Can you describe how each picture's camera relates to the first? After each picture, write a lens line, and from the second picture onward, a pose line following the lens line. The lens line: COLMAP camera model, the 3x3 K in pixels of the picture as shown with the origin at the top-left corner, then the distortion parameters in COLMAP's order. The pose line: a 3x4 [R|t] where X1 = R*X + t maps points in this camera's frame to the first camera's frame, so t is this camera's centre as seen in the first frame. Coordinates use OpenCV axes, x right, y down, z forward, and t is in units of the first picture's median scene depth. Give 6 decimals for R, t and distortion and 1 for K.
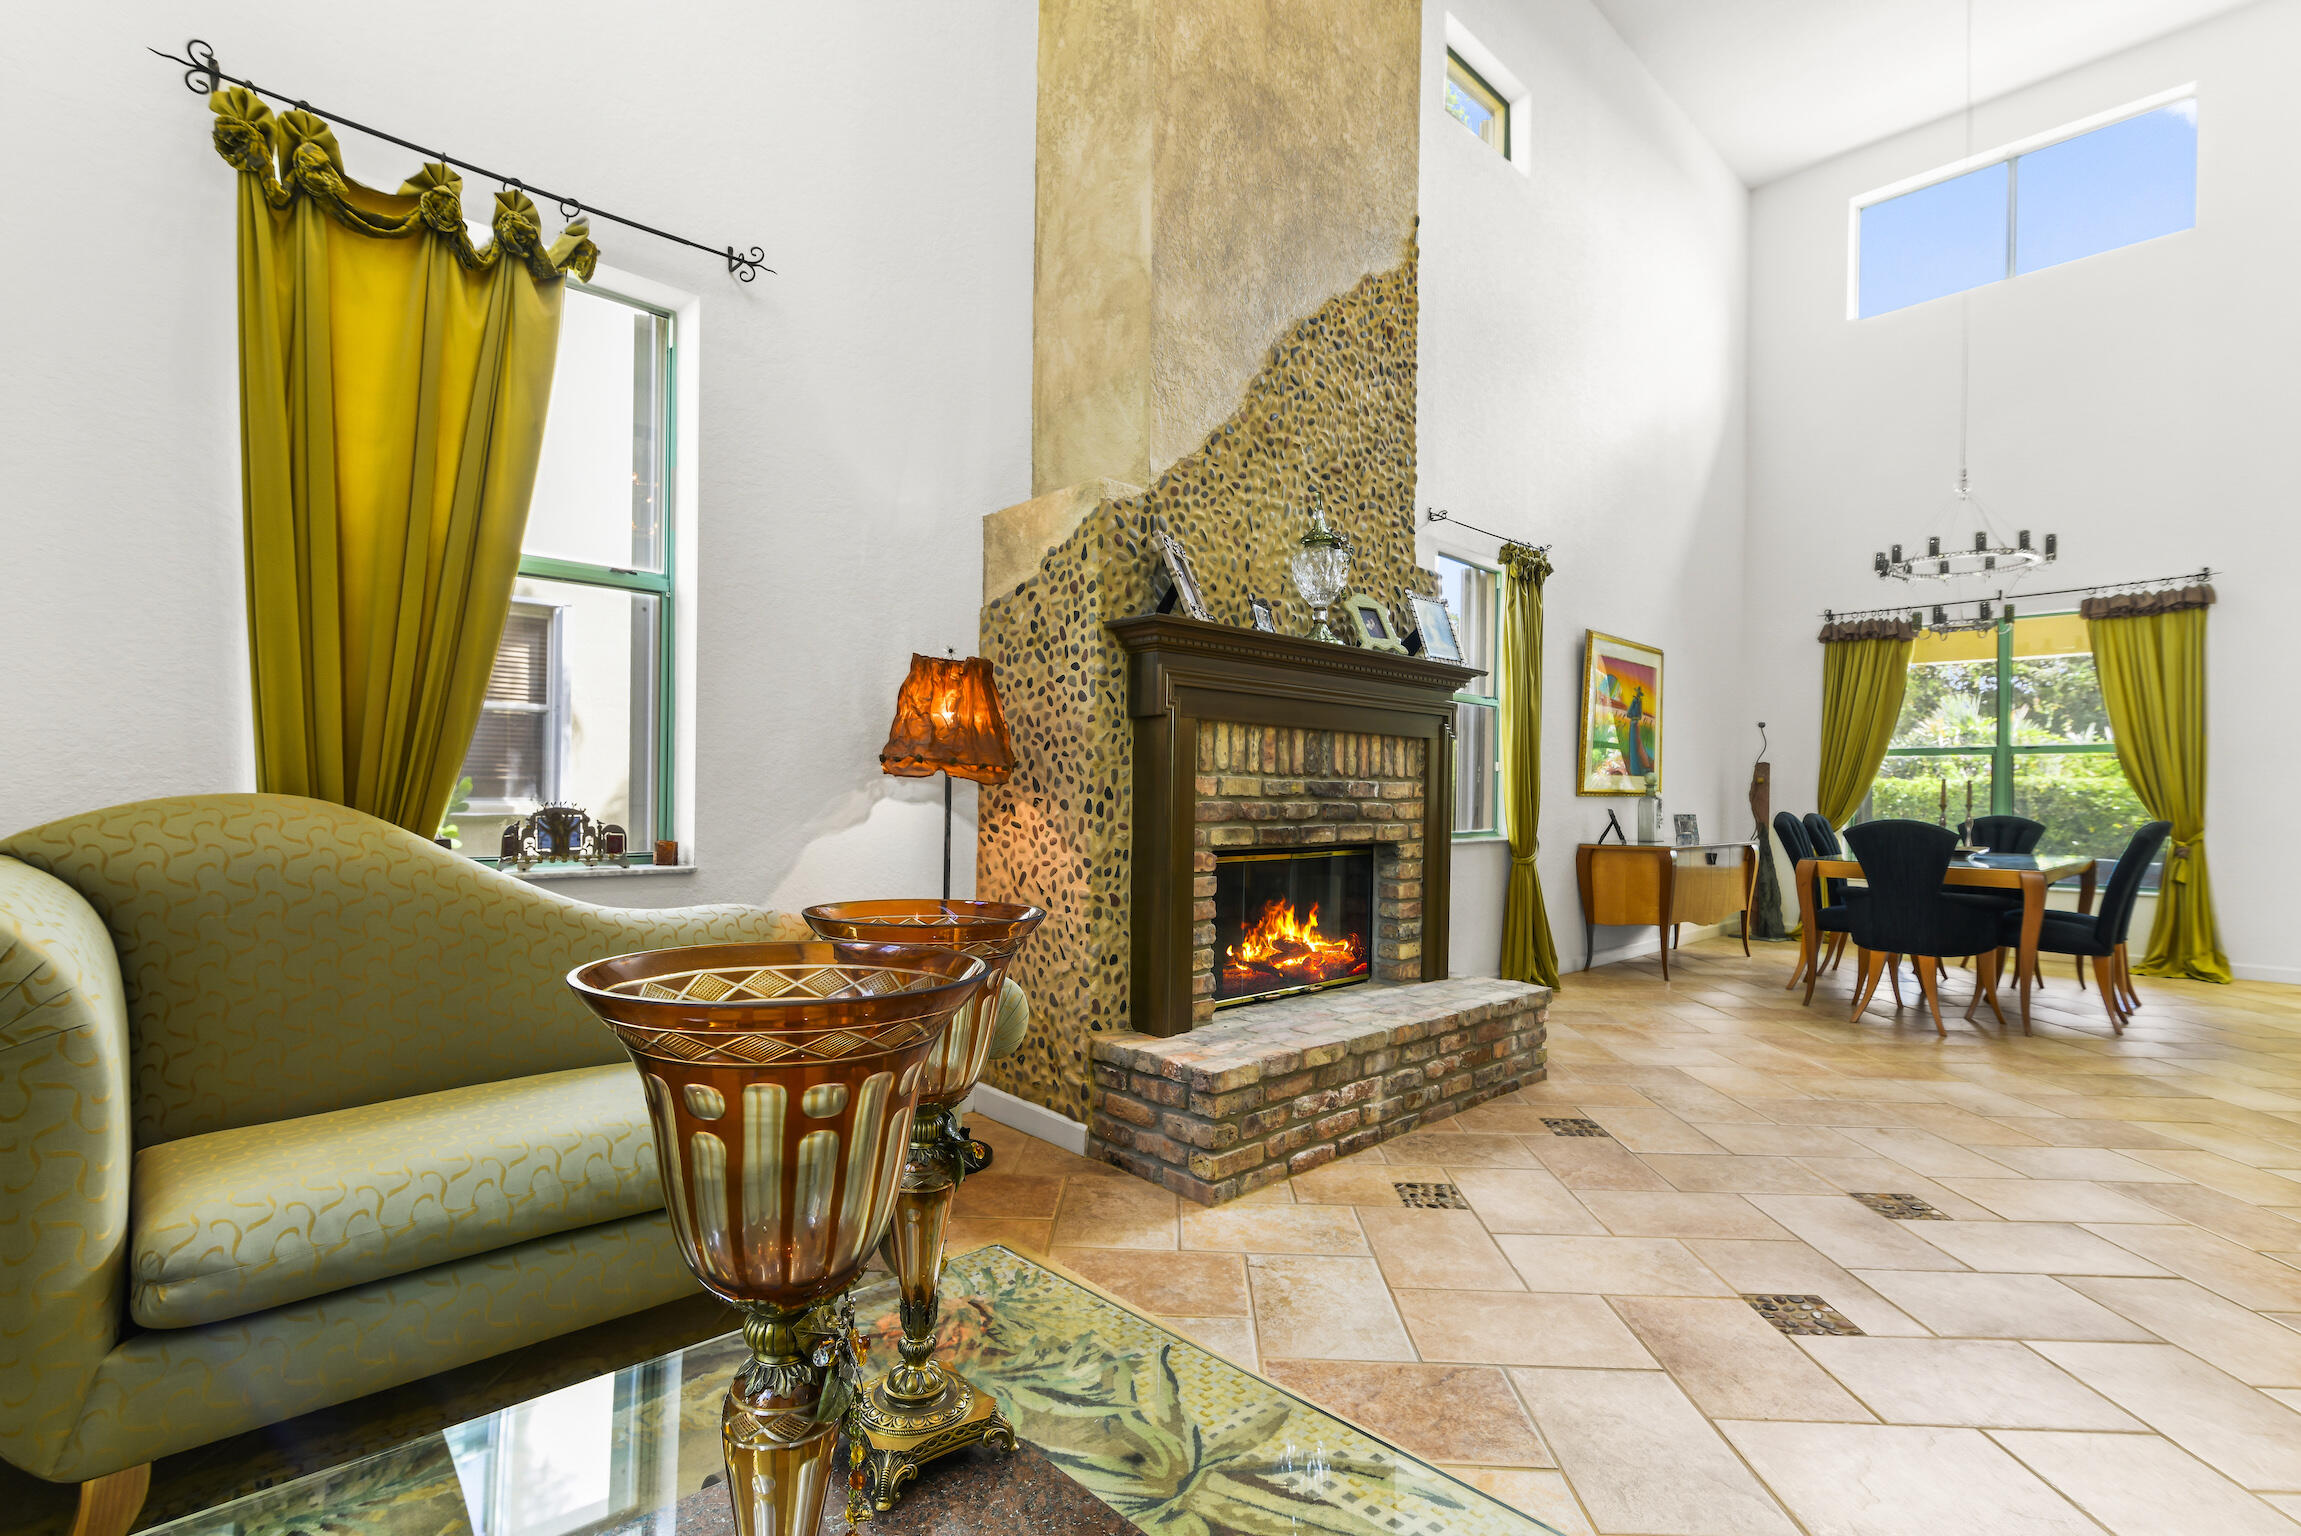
lens RADIAL K [[1080.5, 0, 1132.0], [0, 1080.5, 791.6], [0, 0, 1]] dist [-0.007643, 0.002899]
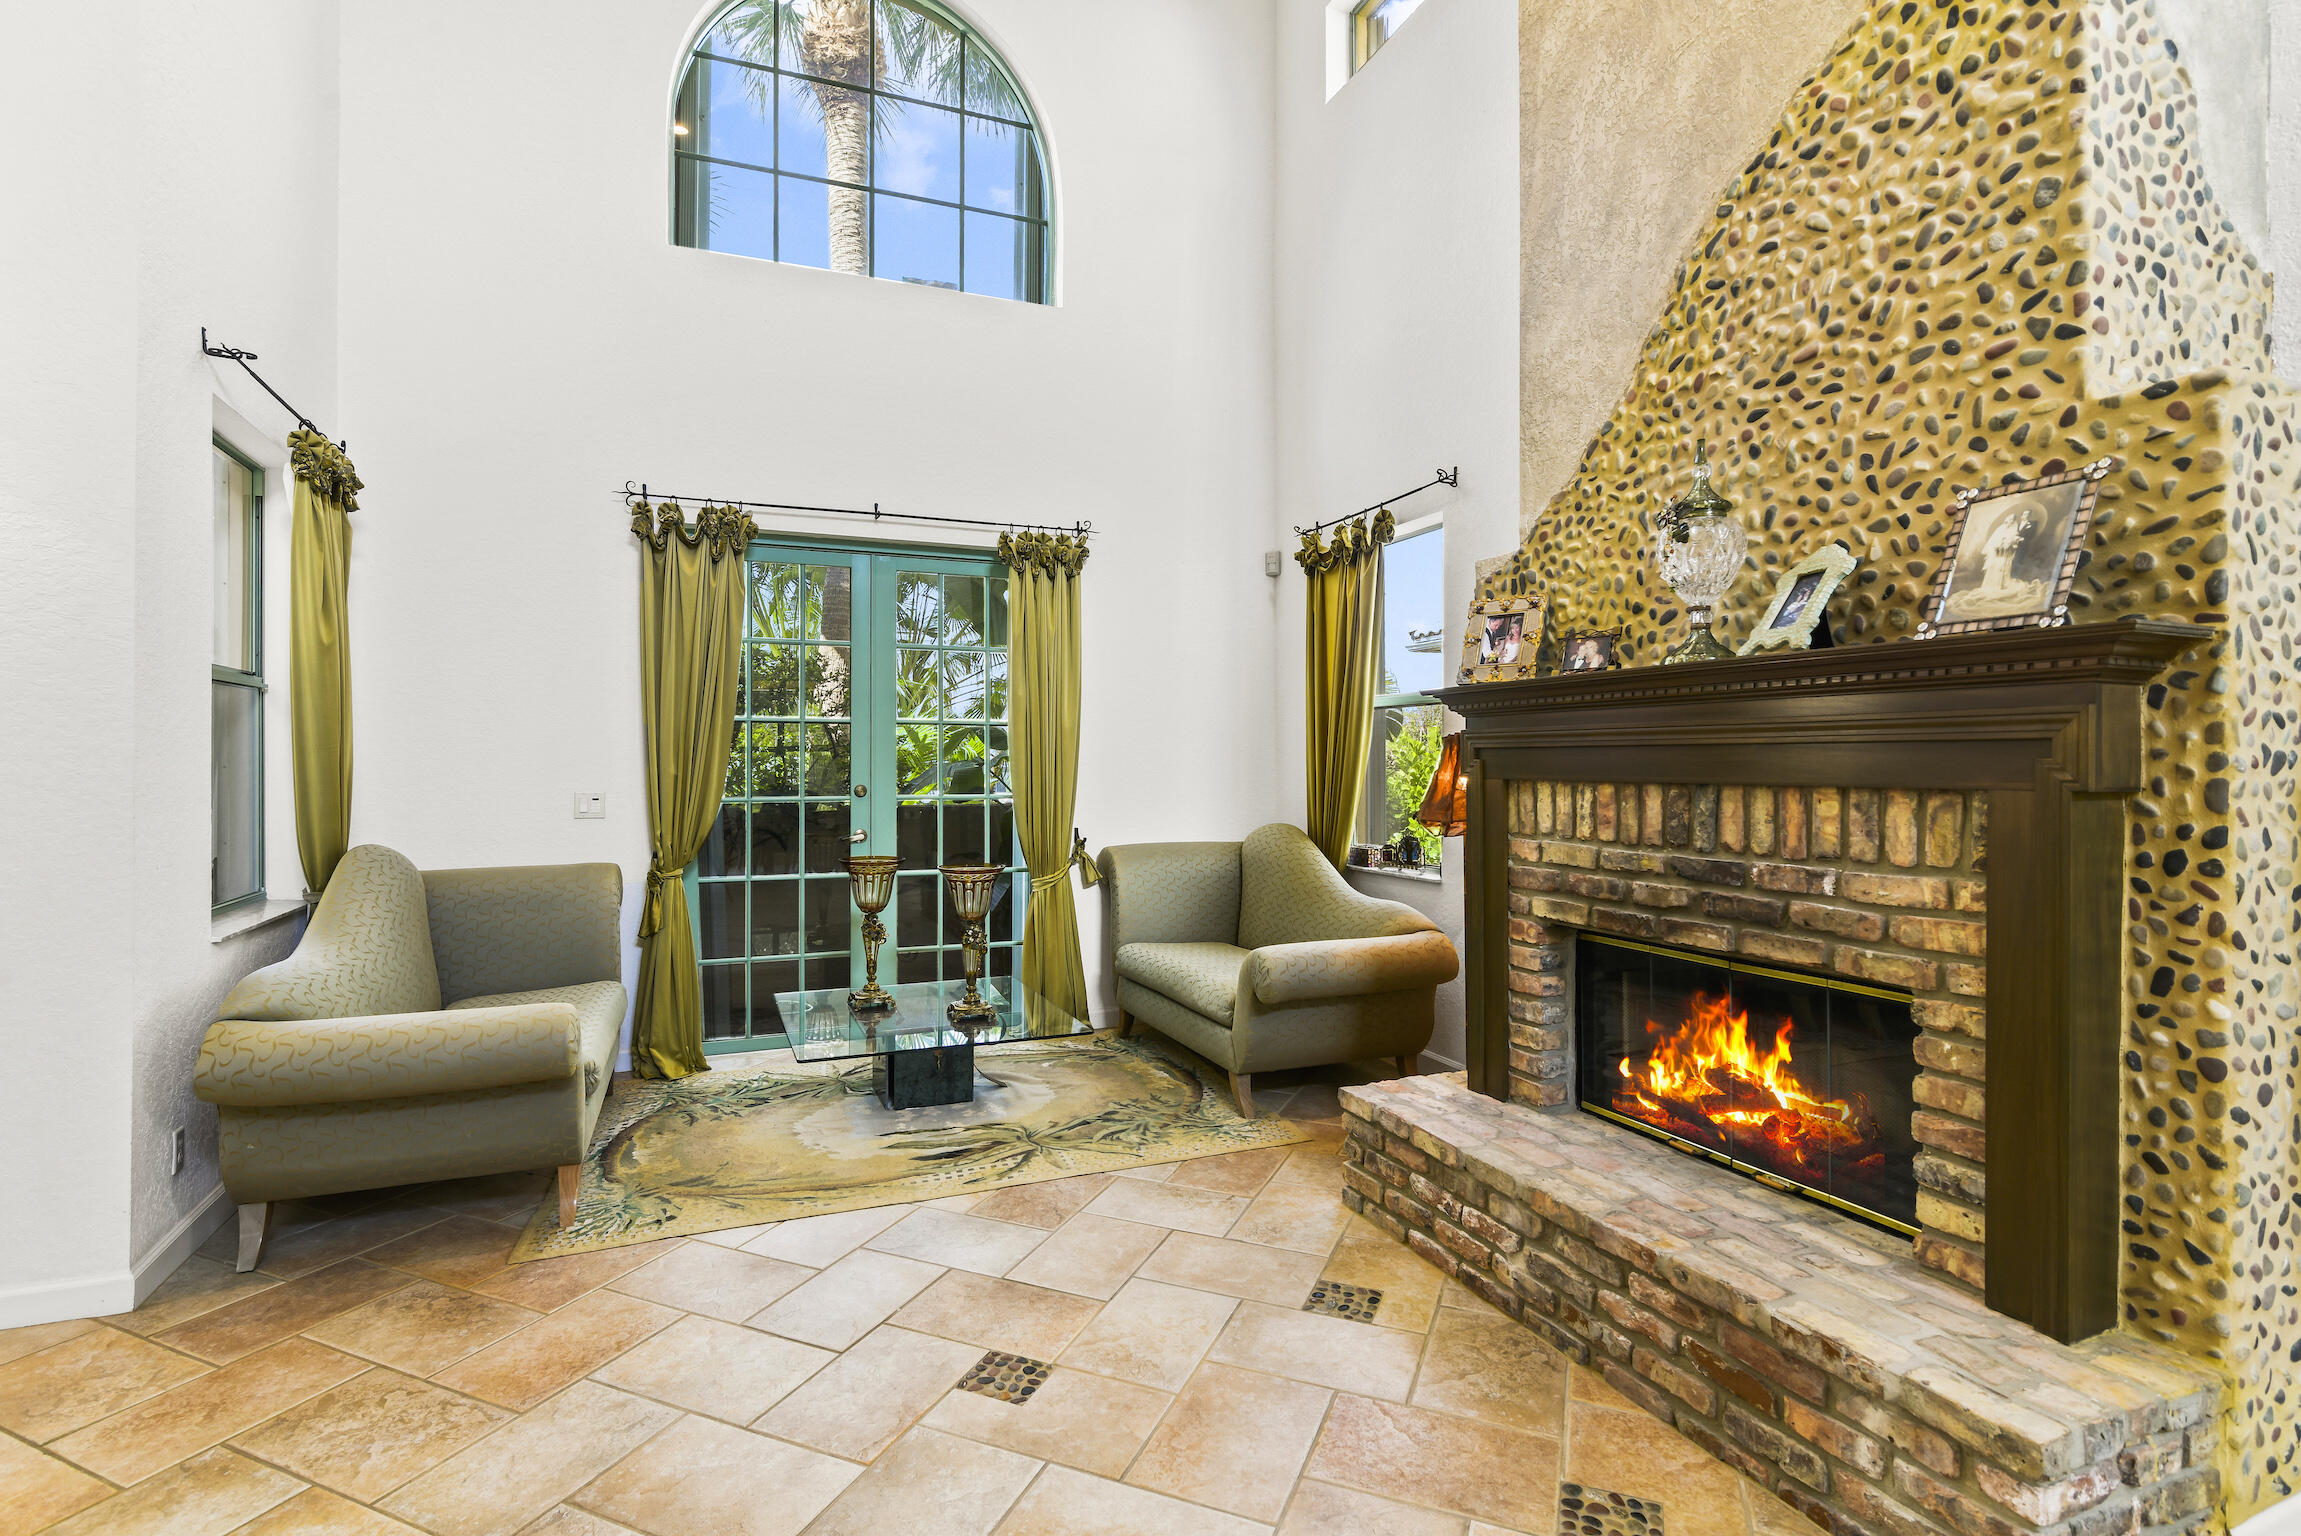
lens RADIAL K [[1080.5, 0, 1126.8], [0, 1080.5, 761.4], [0, 0, 1]] dist [-0.007643, 0.002899]
pose [[-0.371106, -0.018339, -0.928410, 0.991624], [-0.007816, 0.999831, -0.016626, -0.059169], [0.928558, 0.001087, -0.371186, 0.956855]]
